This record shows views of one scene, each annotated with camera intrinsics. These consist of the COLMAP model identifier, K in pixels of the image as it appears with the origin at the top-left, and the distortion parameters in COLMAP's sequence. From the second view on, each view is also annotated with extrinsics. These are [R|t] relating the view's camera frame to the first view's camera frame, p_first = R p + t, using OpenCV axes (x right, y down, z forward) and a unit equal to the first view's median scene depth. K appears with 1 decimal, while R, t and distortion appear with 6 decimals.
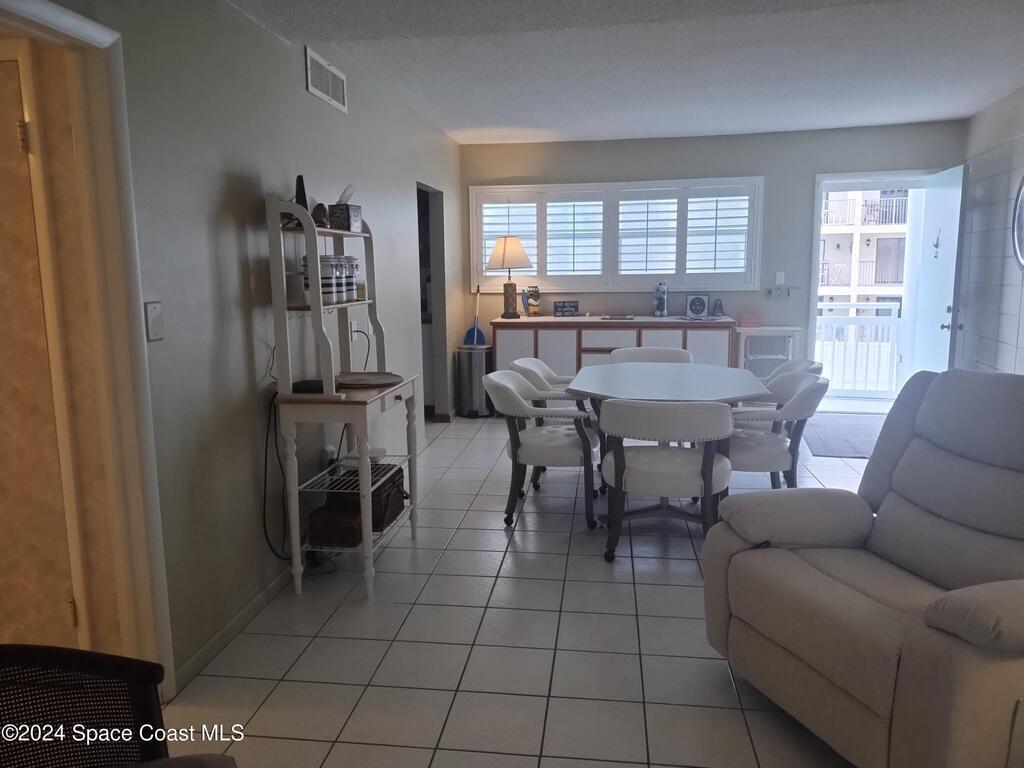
lens RADIAL K [[756.6, 0, 511.5], [0, 756.6, 380.4], [0, 0, 1]] dist [0.074847, -0.101762]
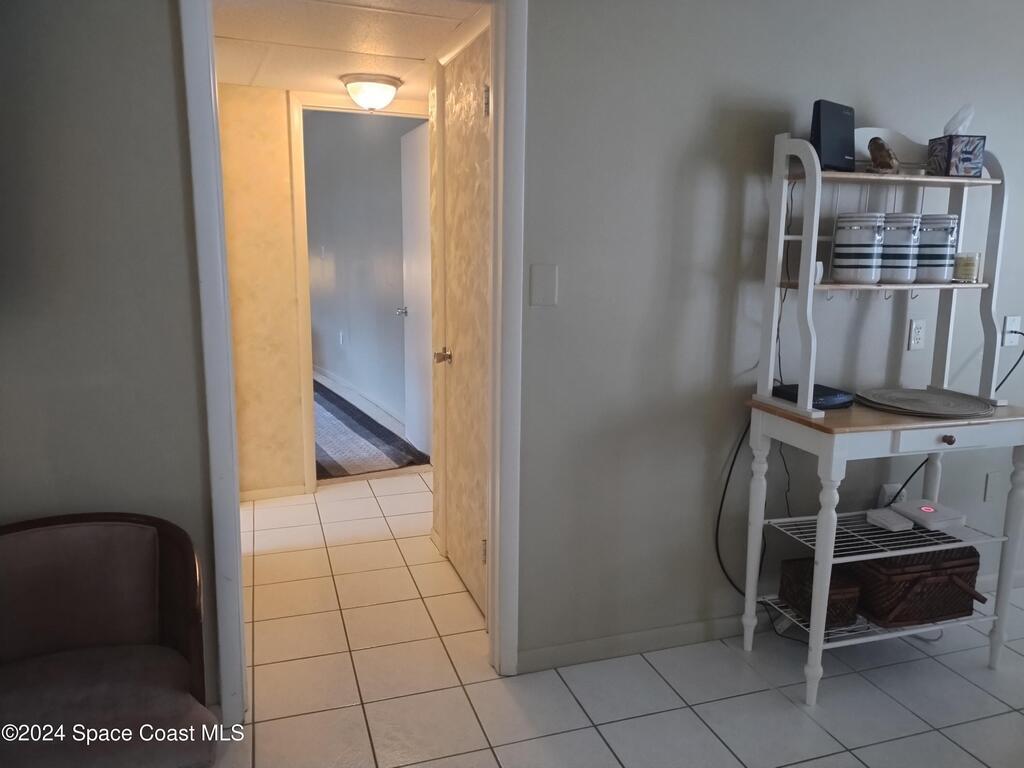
lens RADIAL K [[756.6, 0, 511.5], [0, 756.6, 380.4], [0, 0, 1]] dist [0.074847, -0.101762]
pose [[0.457087, 0.180025, -0.871013, 0.229147], [-0.151323, 0.980764, 0.123298, -0.048625], [0.876455, 0.075446, 0.475536, 0.374703]]
